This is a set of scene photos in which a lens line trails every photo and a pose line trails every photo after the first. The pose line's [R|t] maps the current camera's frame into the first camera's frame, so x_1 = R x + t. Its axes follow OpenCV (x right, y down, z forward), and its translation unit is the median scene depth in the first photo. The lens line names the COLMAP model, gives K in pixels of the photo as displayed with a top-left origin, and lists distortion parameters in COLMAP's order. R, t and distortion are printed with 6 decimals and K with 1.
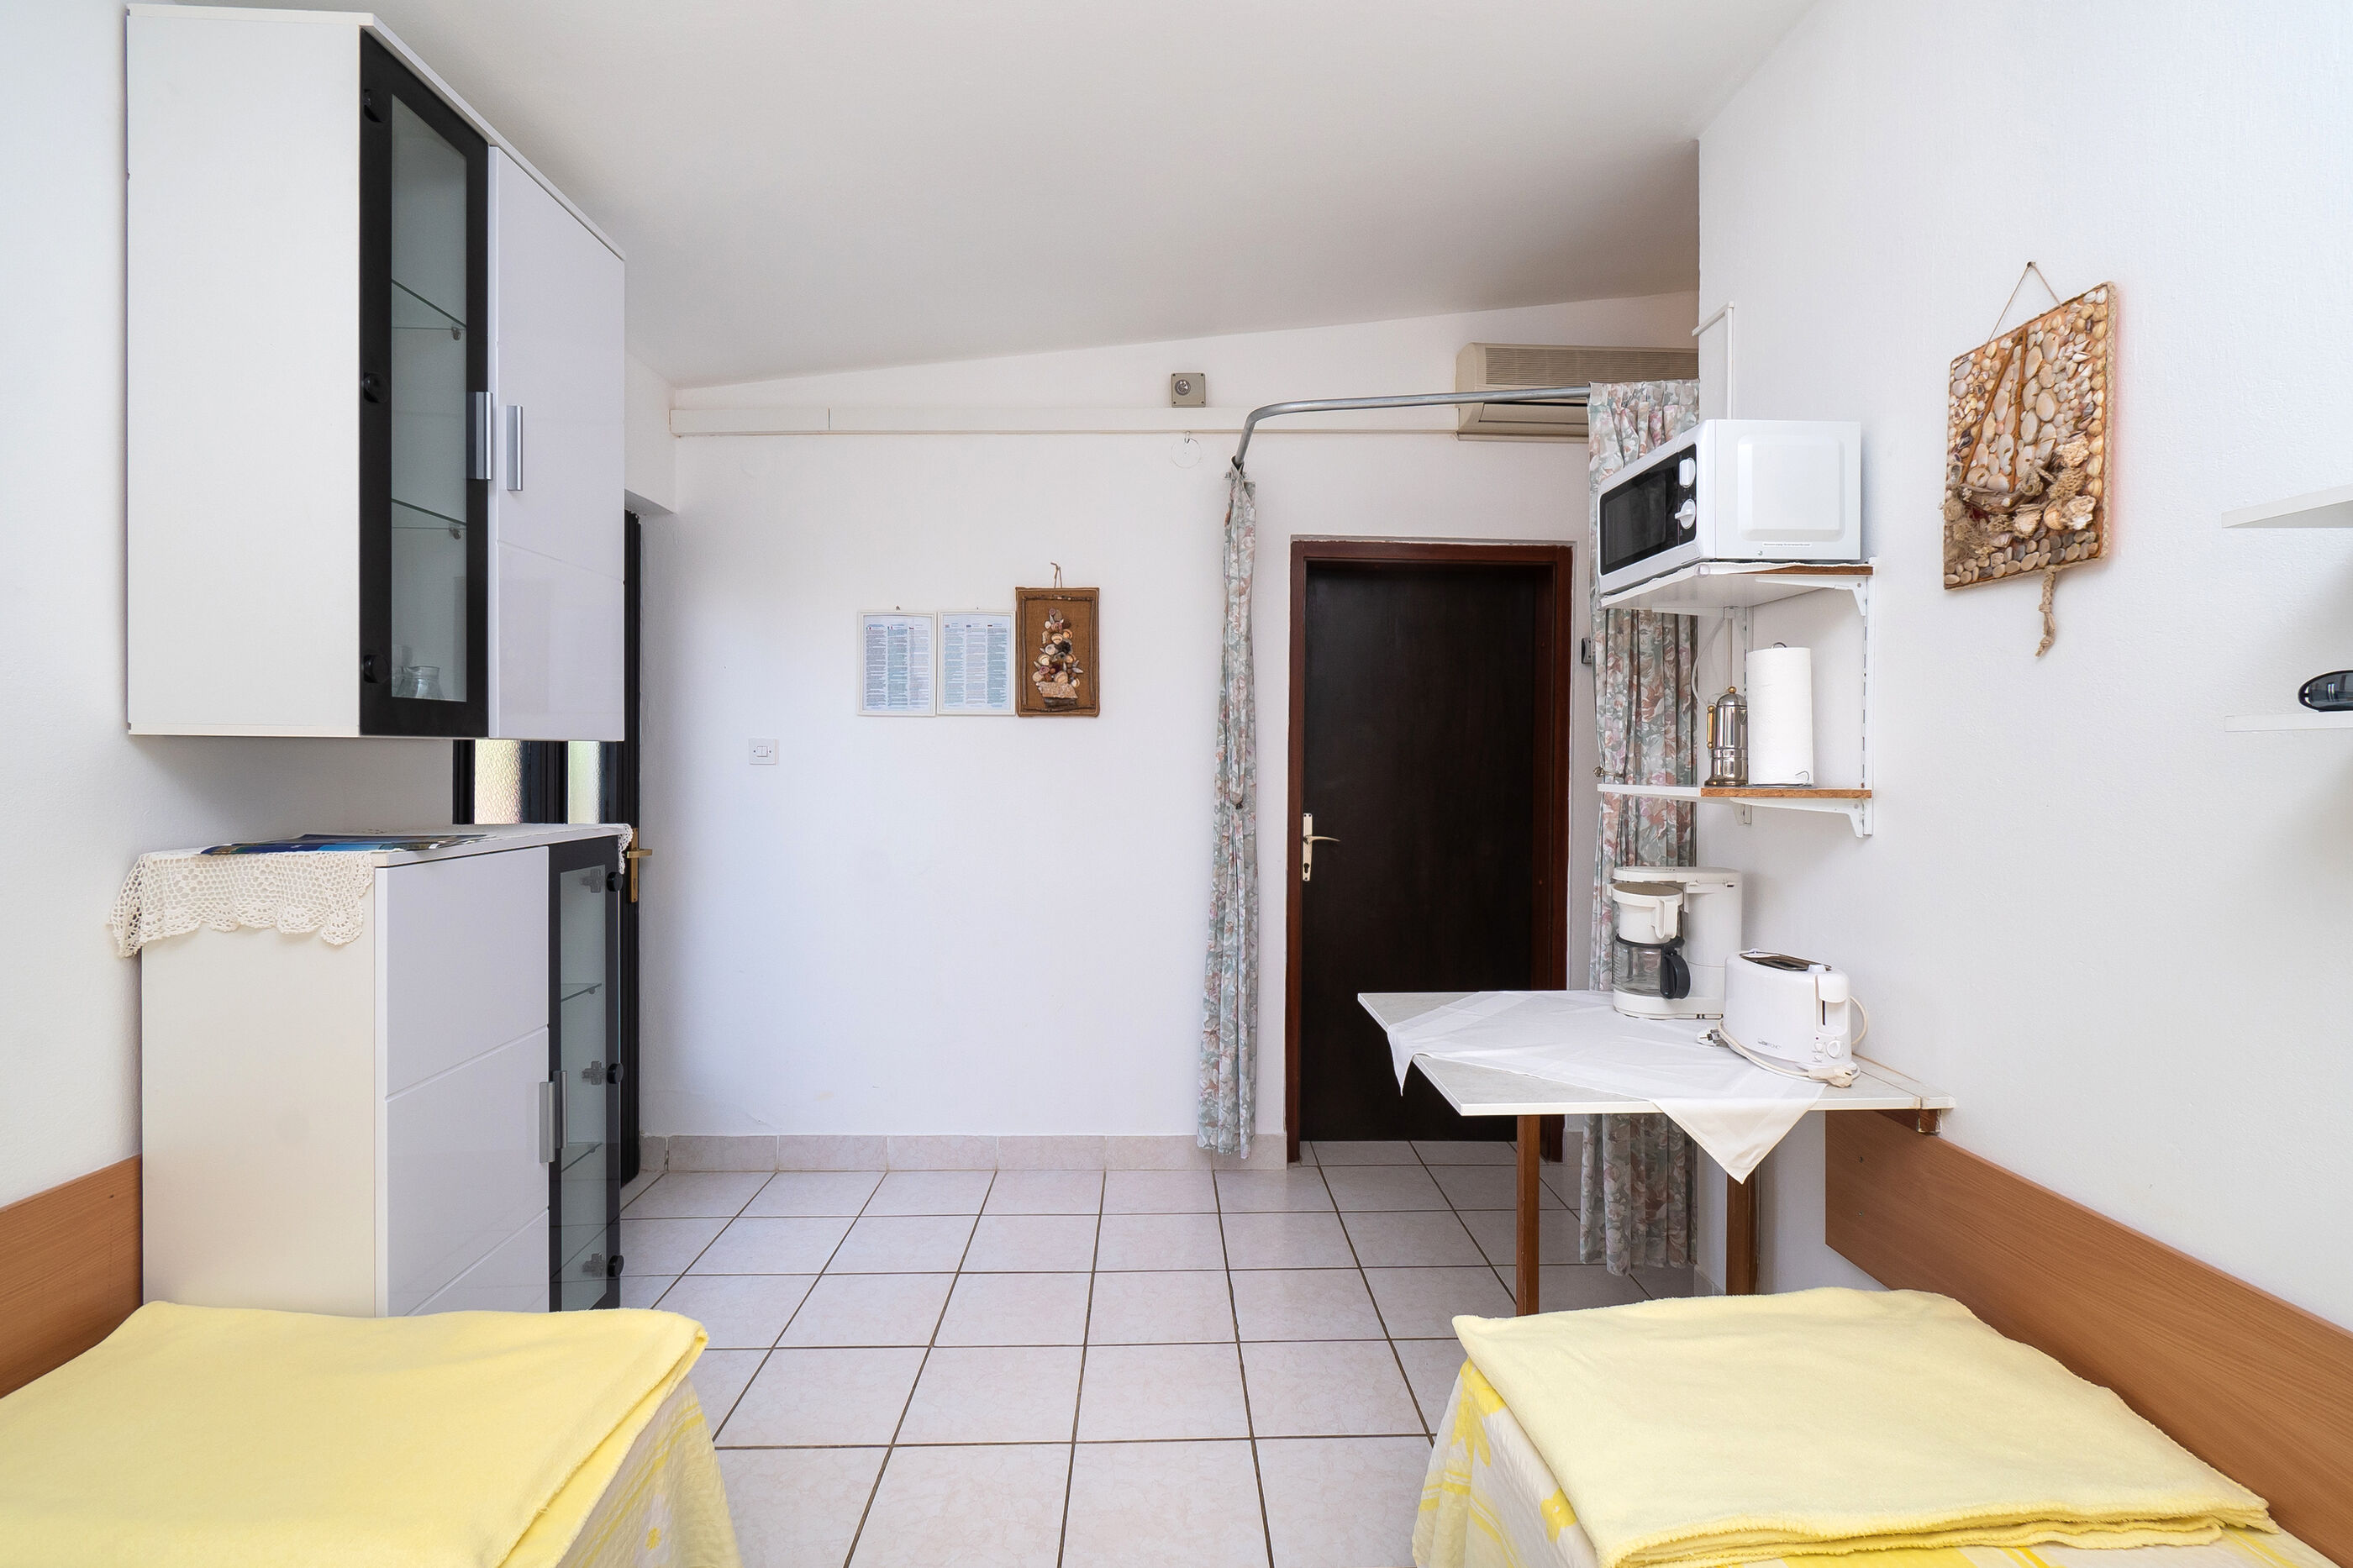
lens RADIAL K [[1081.2, 0, 1184.0], [0, 1081.2, 769.6], [0, 0, 1]] dist [0.001952, 0.000277]
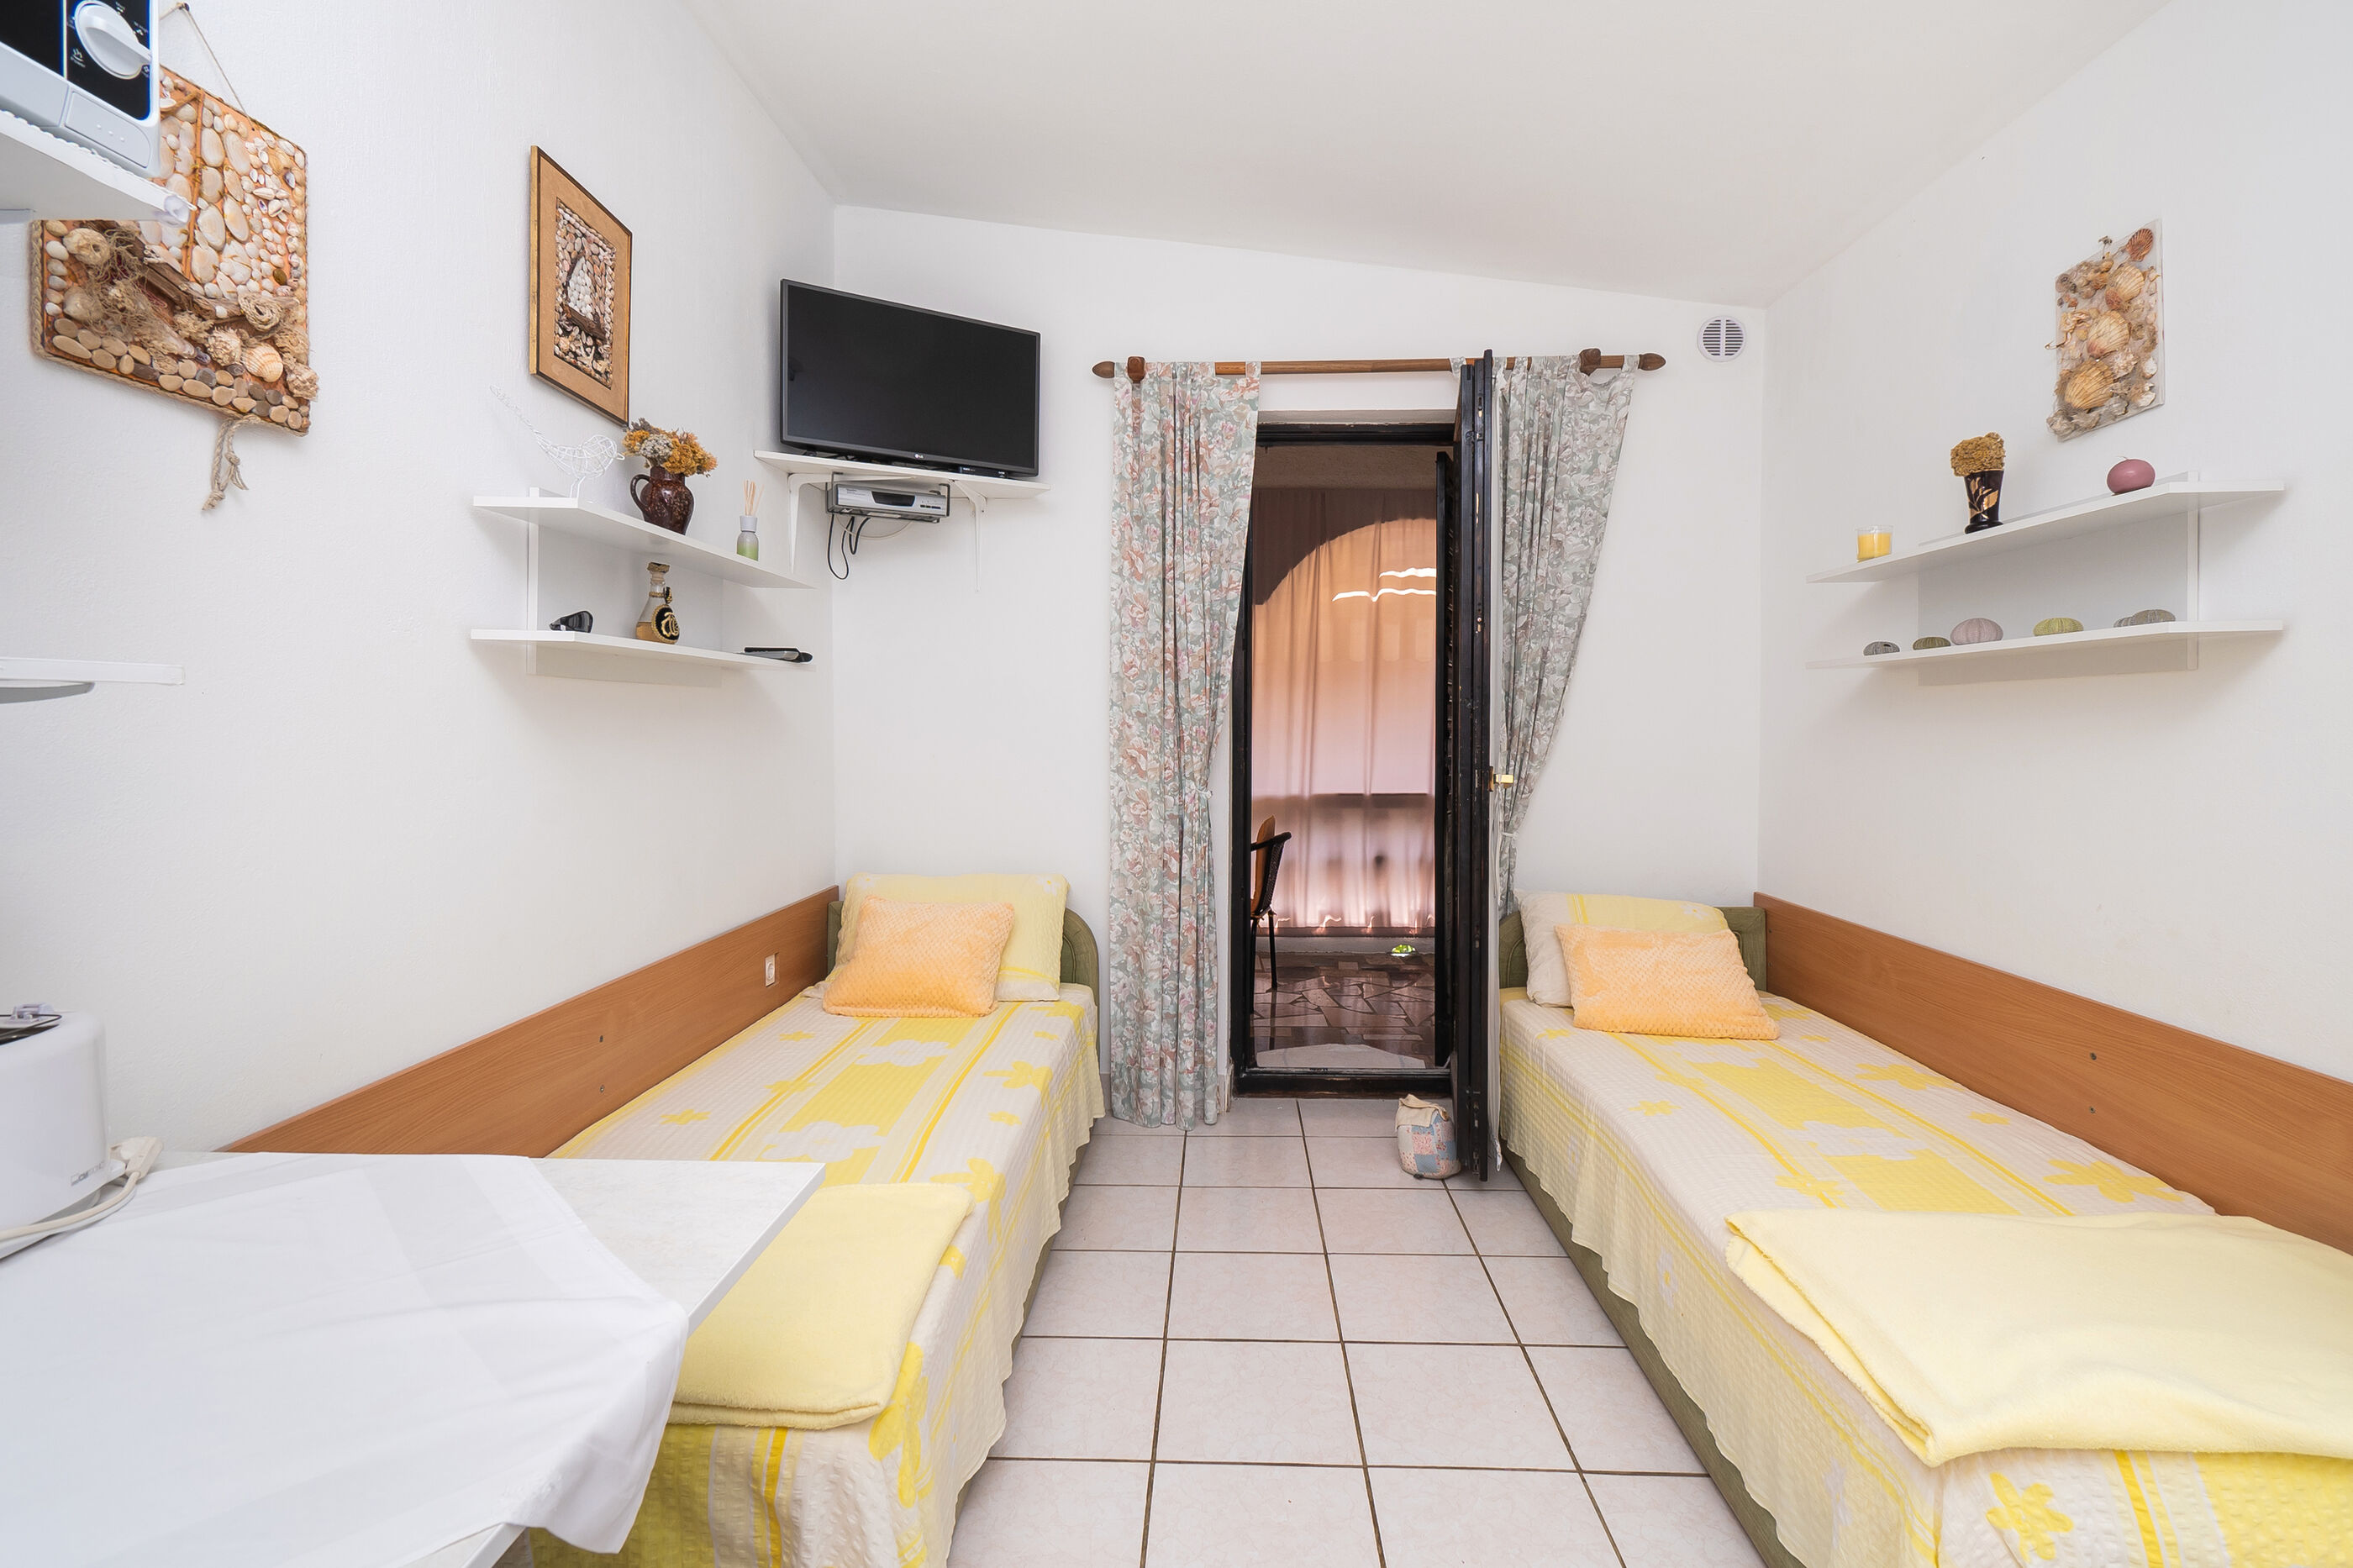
lens RADIAL K [[1038.6, 0, 1207.7], [0, 1038.6, 742.4], [0, 0, 1]] dist [0.002743, -0.001536]
pose [[-0.998570, -0.004116, 0.053298, -0.006271], [-0.001905, 0.999138, 0.041467, 0.036013], [-0.053423, 0.041306, -0.997717, 1.735025]]
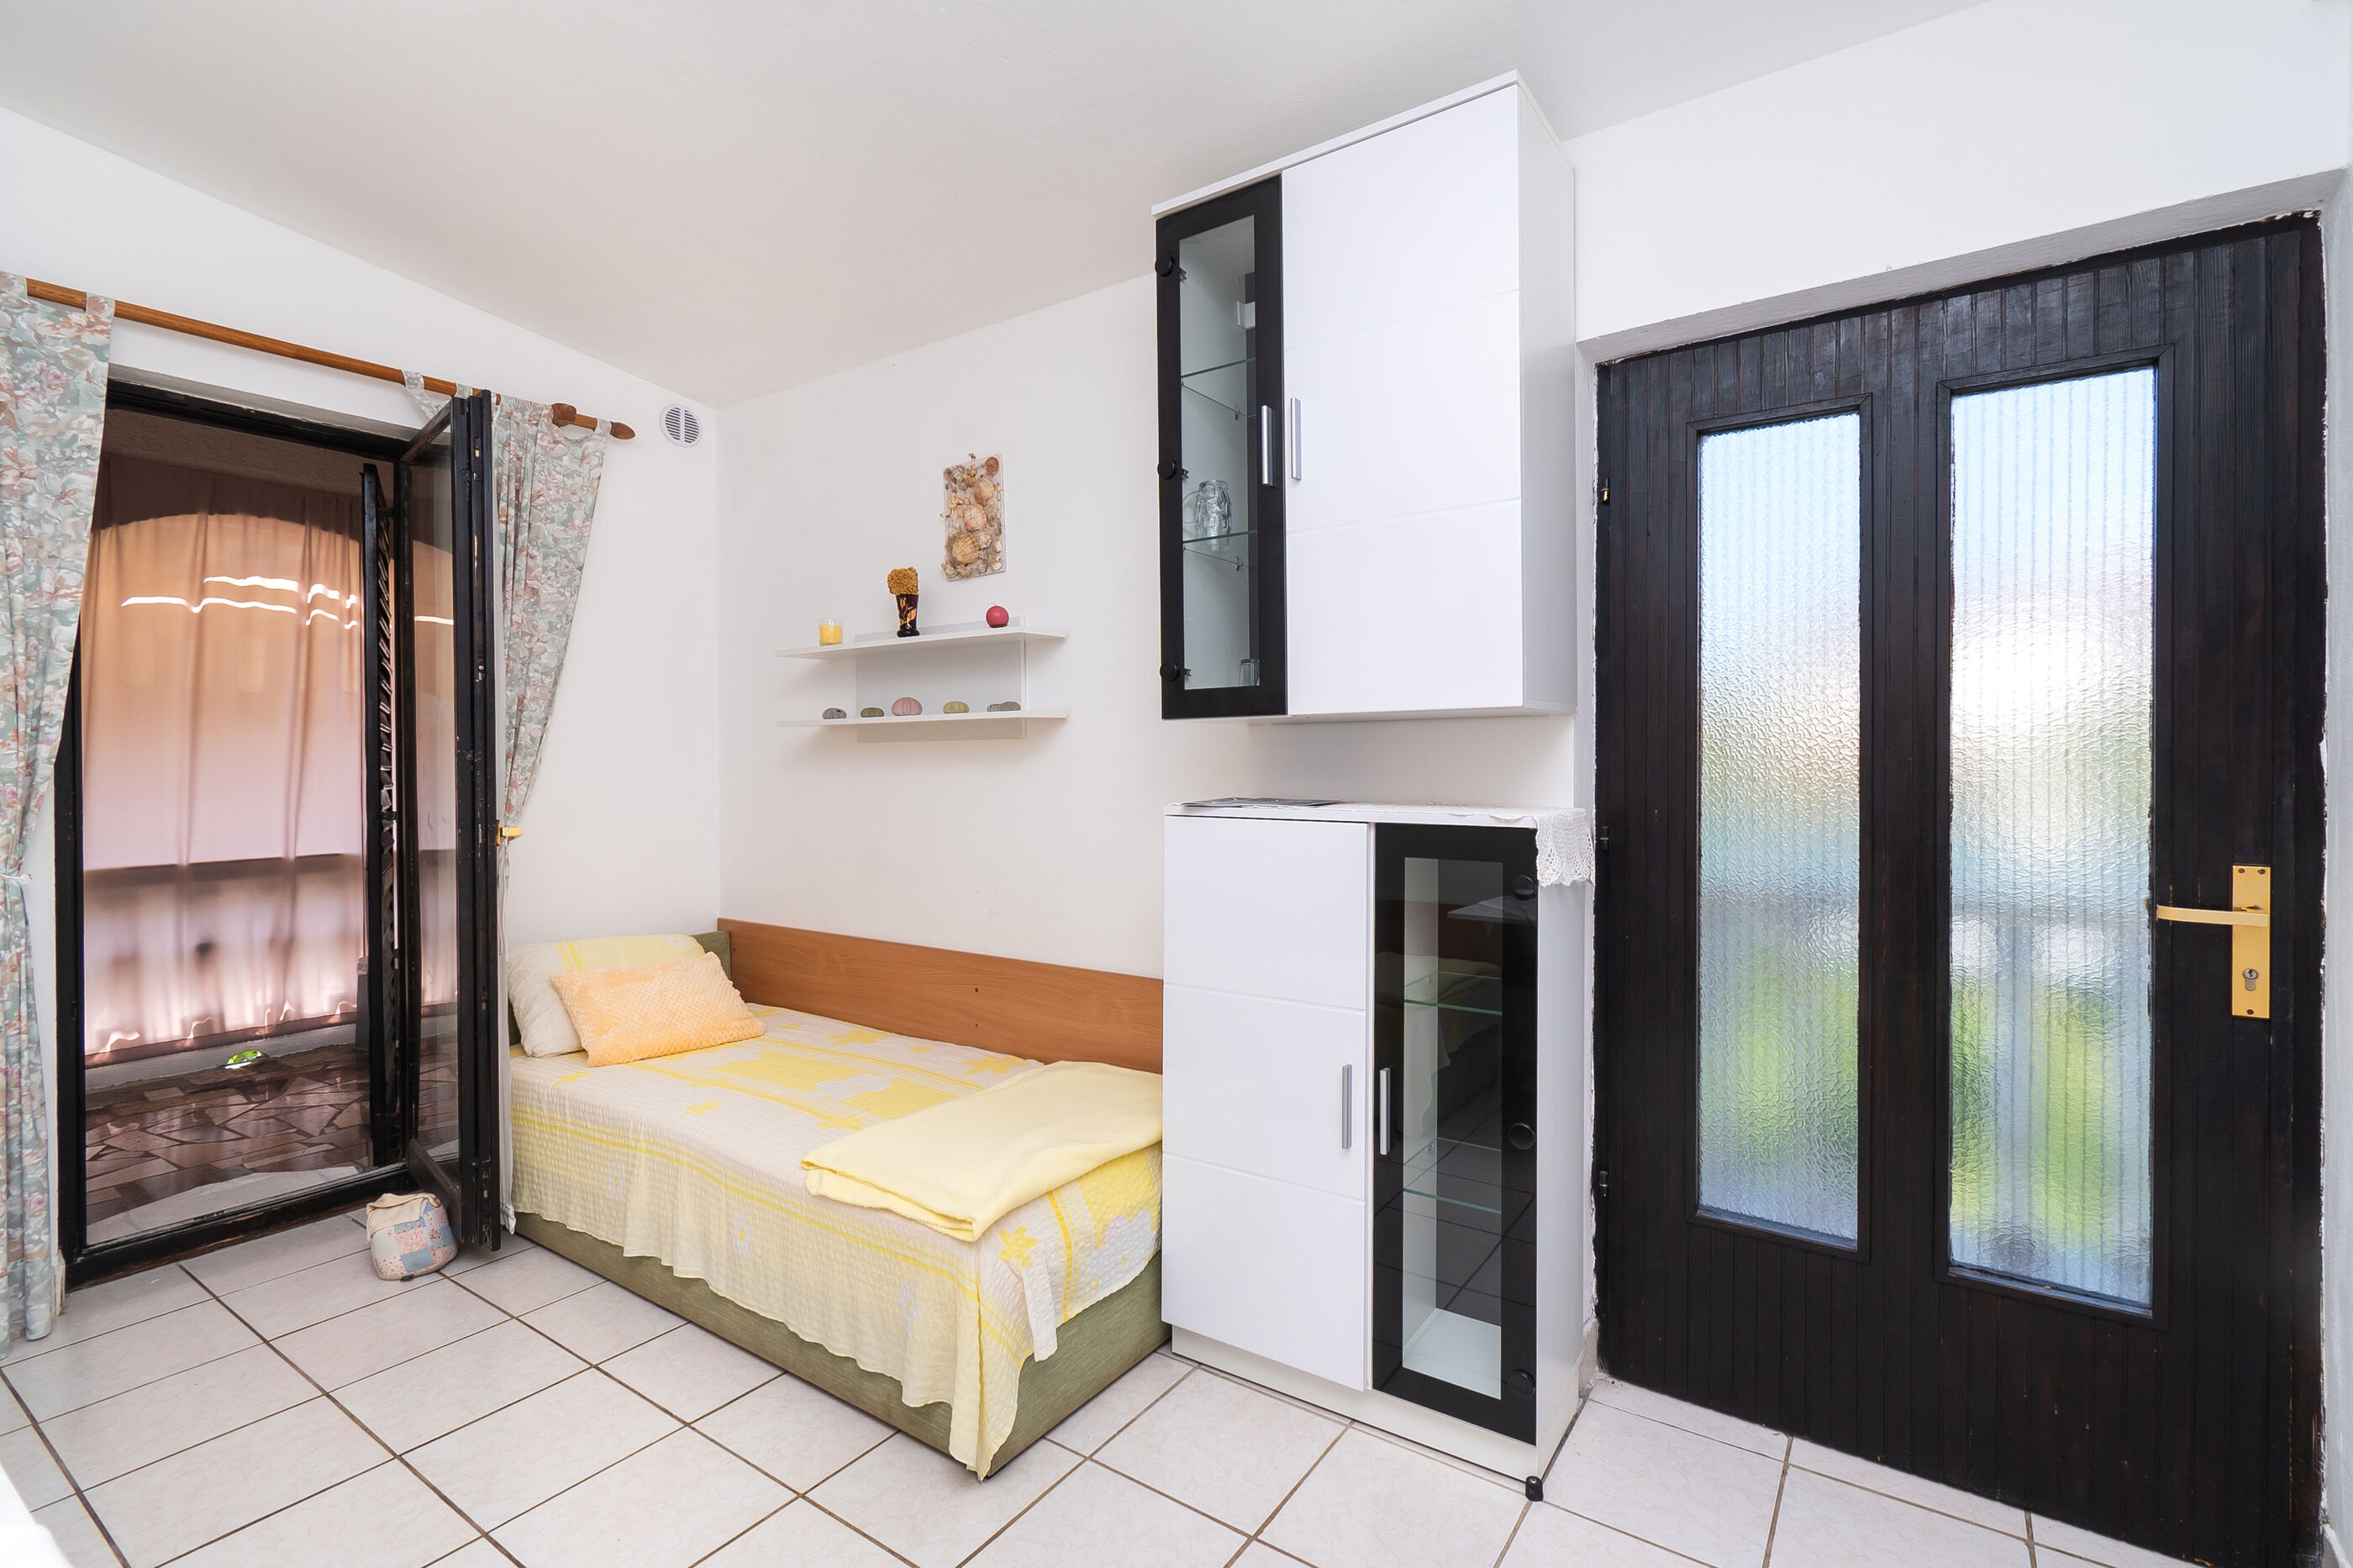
lens RADIAL K [[1038.6, 0, 1168.2], [0, 1038.6, 773.8], [0, 0, 1]] dist [0.002743, -0.001536]
pose [[-0.601713, 0.010914, -0.798638, 0.305785], [-0.015059, 0.999574, 0.025006, 0.013834], [0.798571, 0.027074, -0.601292, 1.860465]]
